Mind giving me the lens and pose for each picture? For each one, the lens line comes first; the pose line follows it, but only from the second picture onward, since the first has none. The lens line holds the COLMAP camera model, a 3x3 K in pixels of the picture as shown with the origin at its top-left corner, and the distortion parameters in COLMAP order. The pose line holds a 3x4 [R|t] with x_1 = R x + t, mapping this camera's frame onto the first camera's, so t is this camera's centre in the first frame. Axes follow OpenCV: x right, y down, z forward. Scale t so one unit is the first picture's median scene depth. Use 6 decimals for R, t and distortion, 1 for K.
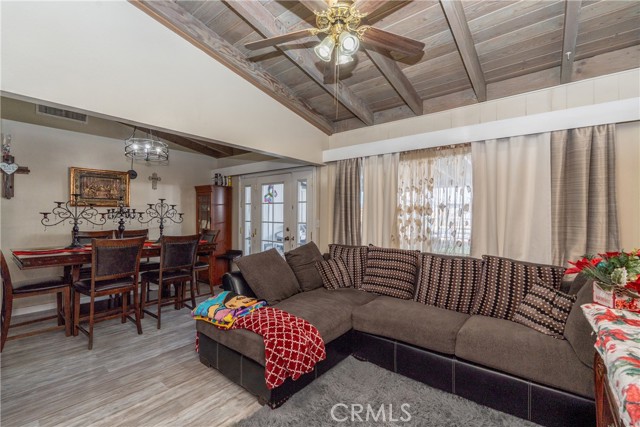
lens RADIAL K [[280.5, 0, 322.0], [0, 280.5, 210.8], [0, 0, 1]] dist [-0.002397, -0.001085]
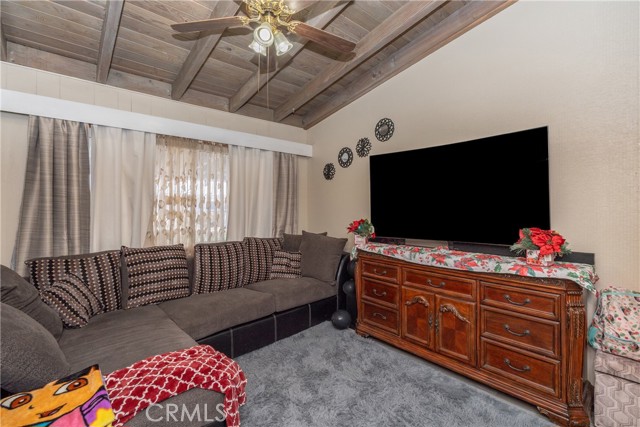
lens RADIAL K [[280.5, 0, 320.9], [0, 280.5, 207.6], [0, 0, 1]] dist [-0.002397, -0.001085]
pose [[0.159891, -0.010786, 0.987076, -0.550085], [0.000703, 0.999941, 0.010812, 0.008617], [-0.987134, -0.001035, 0.159889, 0.407293]]
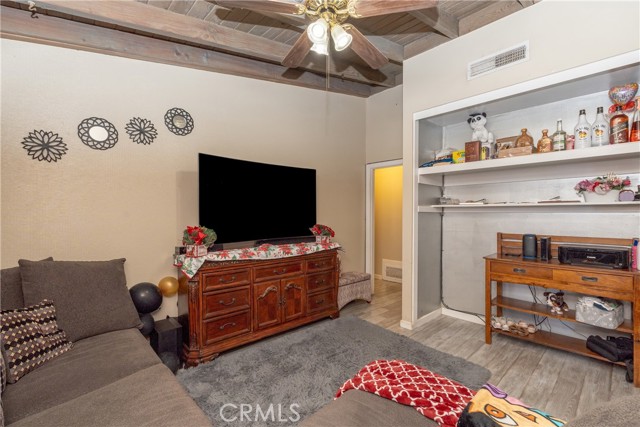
lens RADIAL K [[280.5, 0, 323.4], [0, 280.5, 216.1], [0, 0, 1]] dist [-0.002397, -0.001085]
pose [[-0.987234, -0.008297, 0.159060, -0.050020], [-0.008273, 0.999965, 0.000808, 0.026293], [-0.159061, -0.000518, -0.987269, 1.184743]]
